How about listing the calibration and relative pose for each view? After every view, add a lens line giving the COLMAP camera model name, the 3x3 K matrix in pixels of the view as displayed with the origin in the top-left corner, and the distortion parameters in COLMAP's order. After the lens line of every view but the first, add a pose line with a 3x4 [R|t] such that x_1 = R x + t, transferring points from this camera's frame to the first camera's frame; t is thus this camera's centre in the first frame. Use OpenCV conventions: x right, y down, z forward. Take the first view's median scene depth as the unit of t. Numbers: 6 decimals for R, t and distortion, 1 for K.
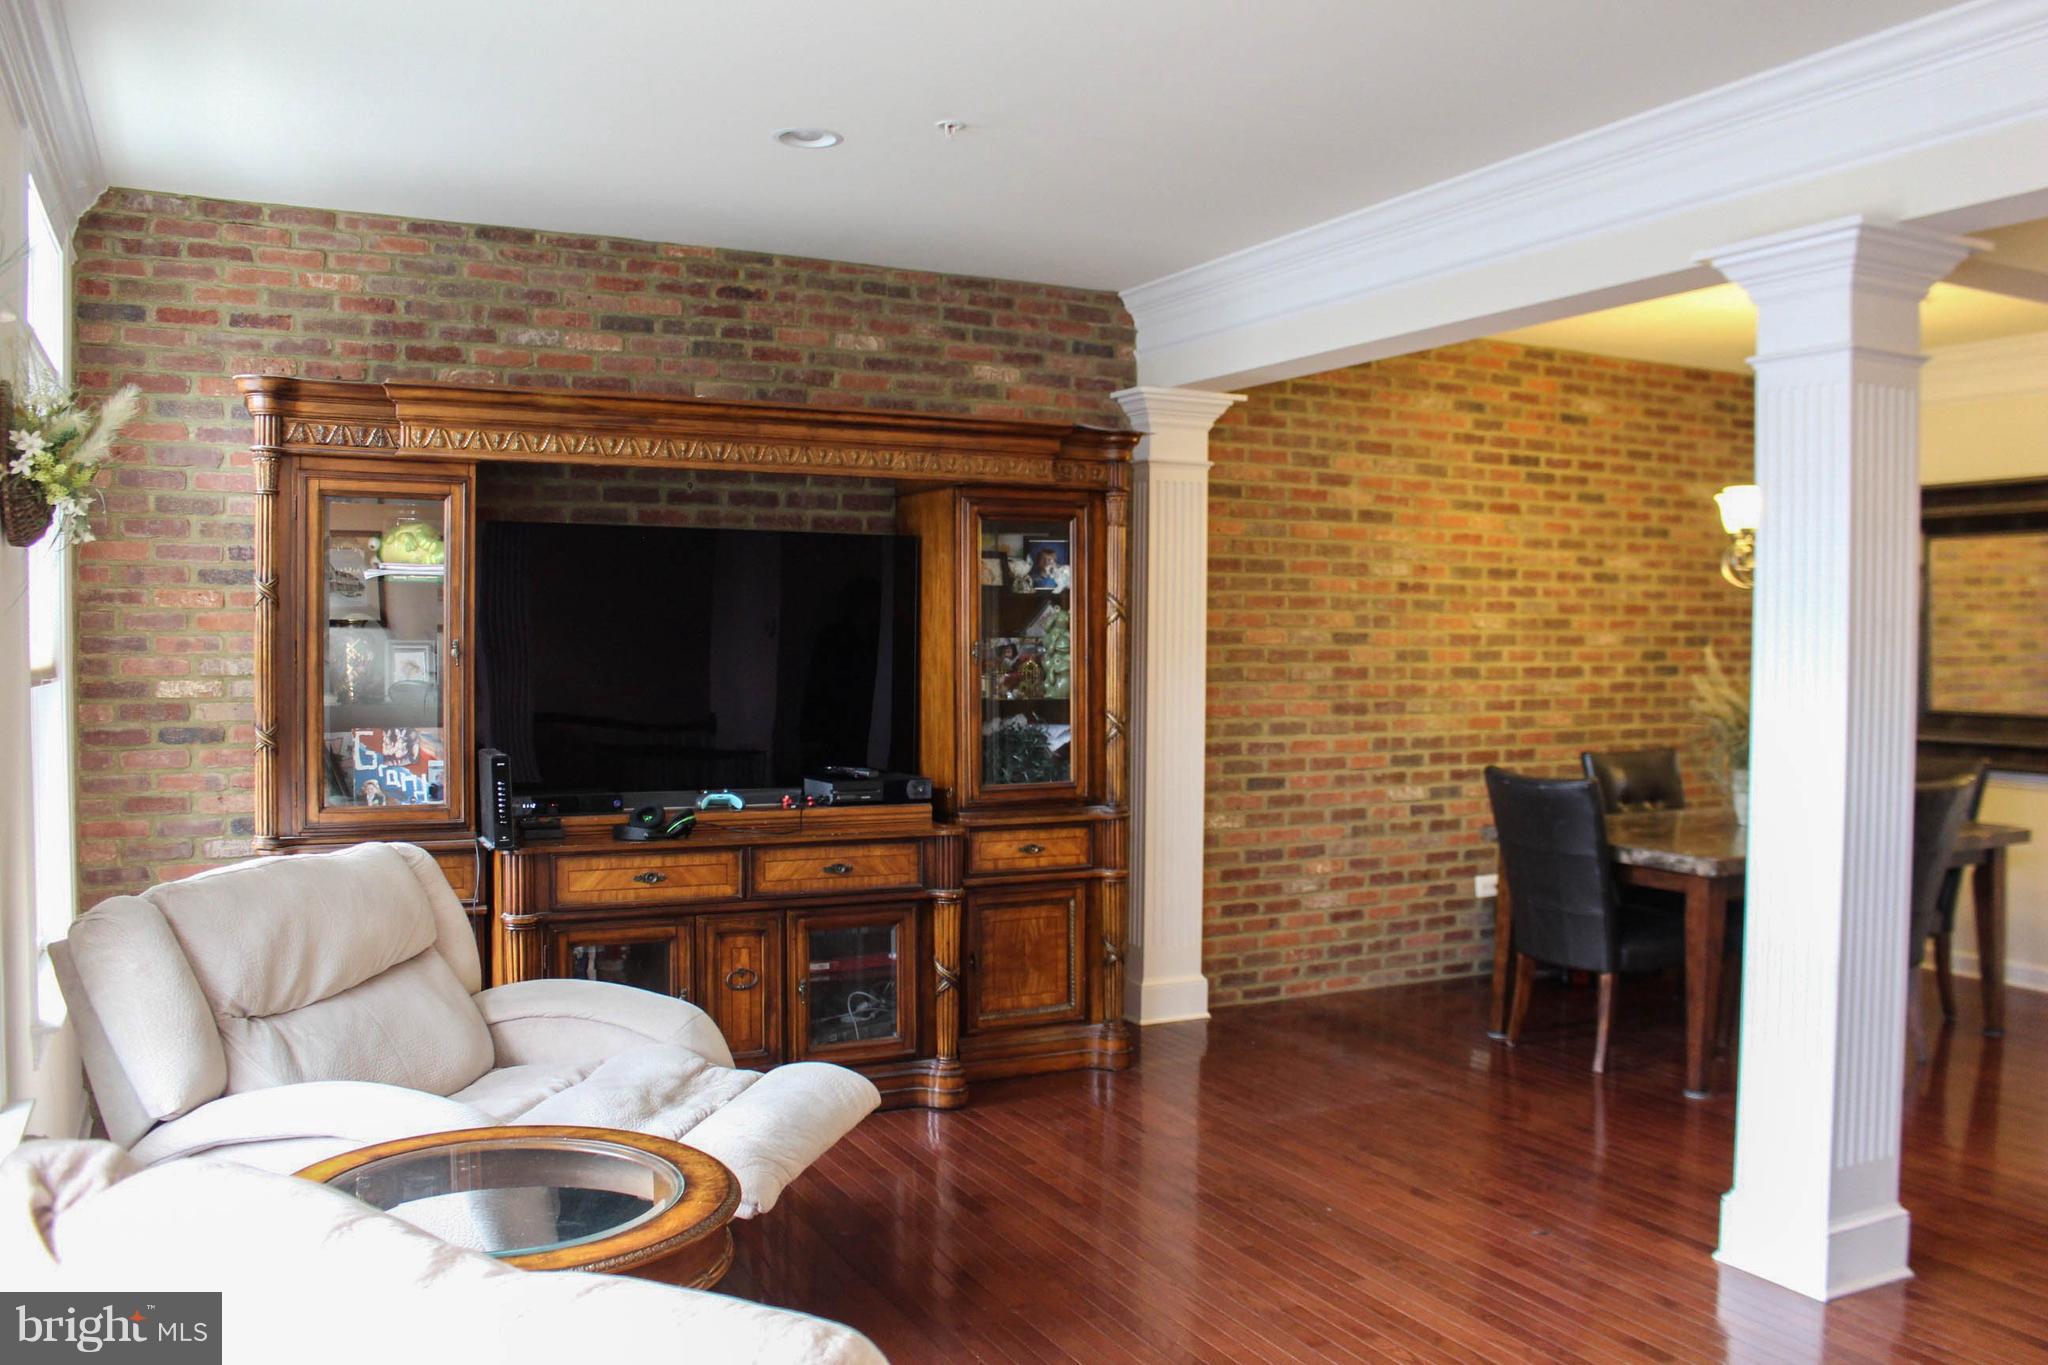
lens RADIAL K [[1698.7, 0, 1041.9], [0, 1698.7, 690.9], [0, 0, 1]] dist [-0.155689, 0.124068]
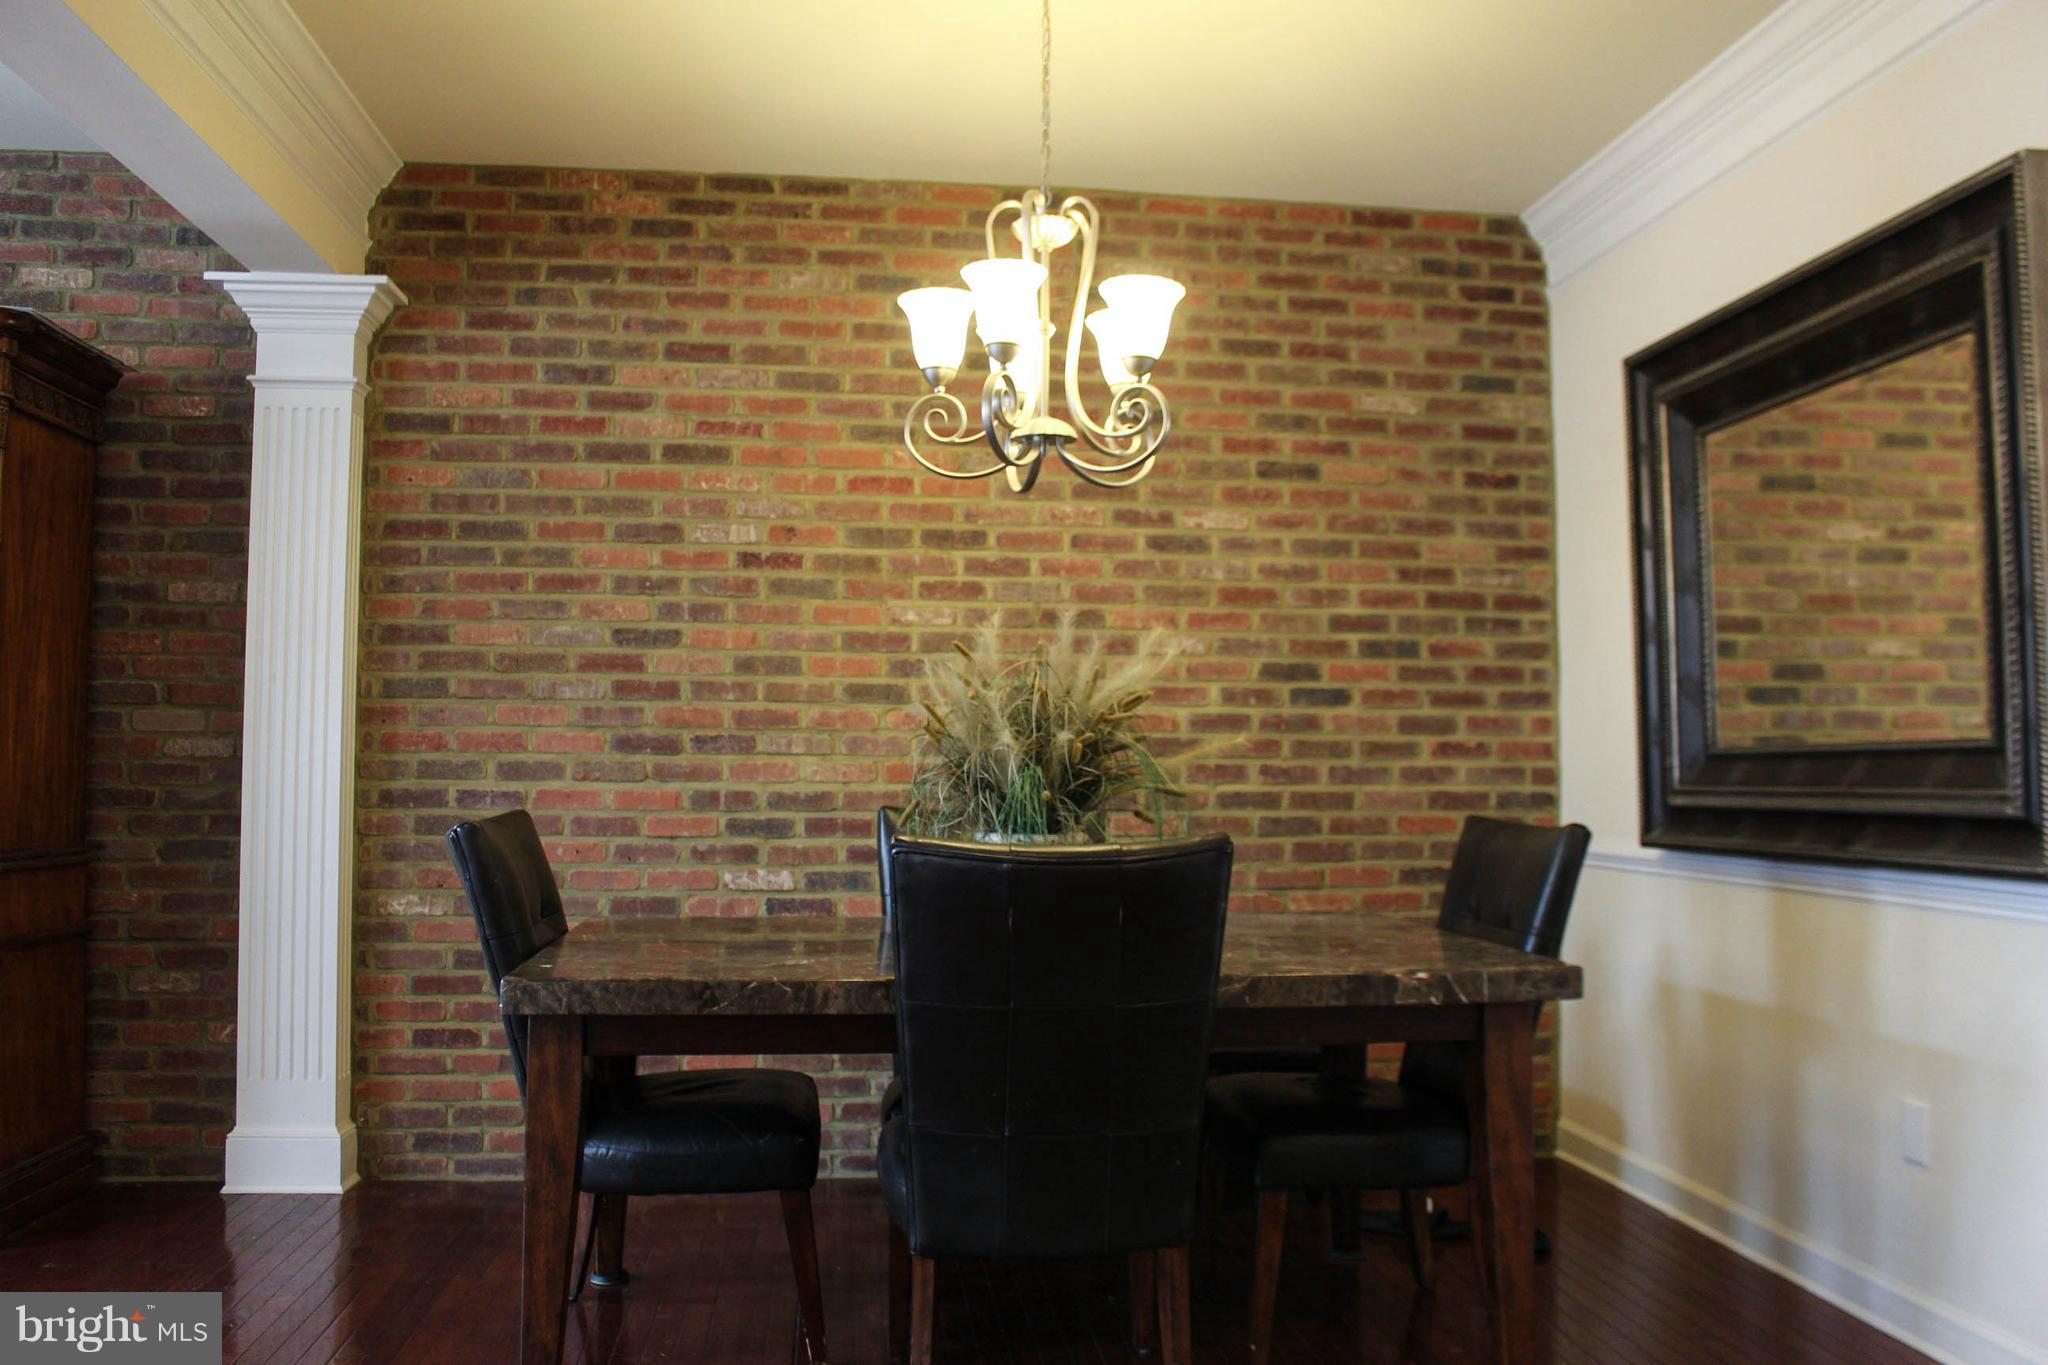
lens RADIAL K [[1698.7, 0, 1037.3], [0, 1698.7, 694.5], [0, 0, 1]] dist [-0.155689, 0.124068]
pose [[0.937914, -0.016515, -0.346475, 0.545408], [-0.012118, 0.996696, -0.080310, 0.041440], [0.346657, 0.079523, 0.934615, 0.434454]]
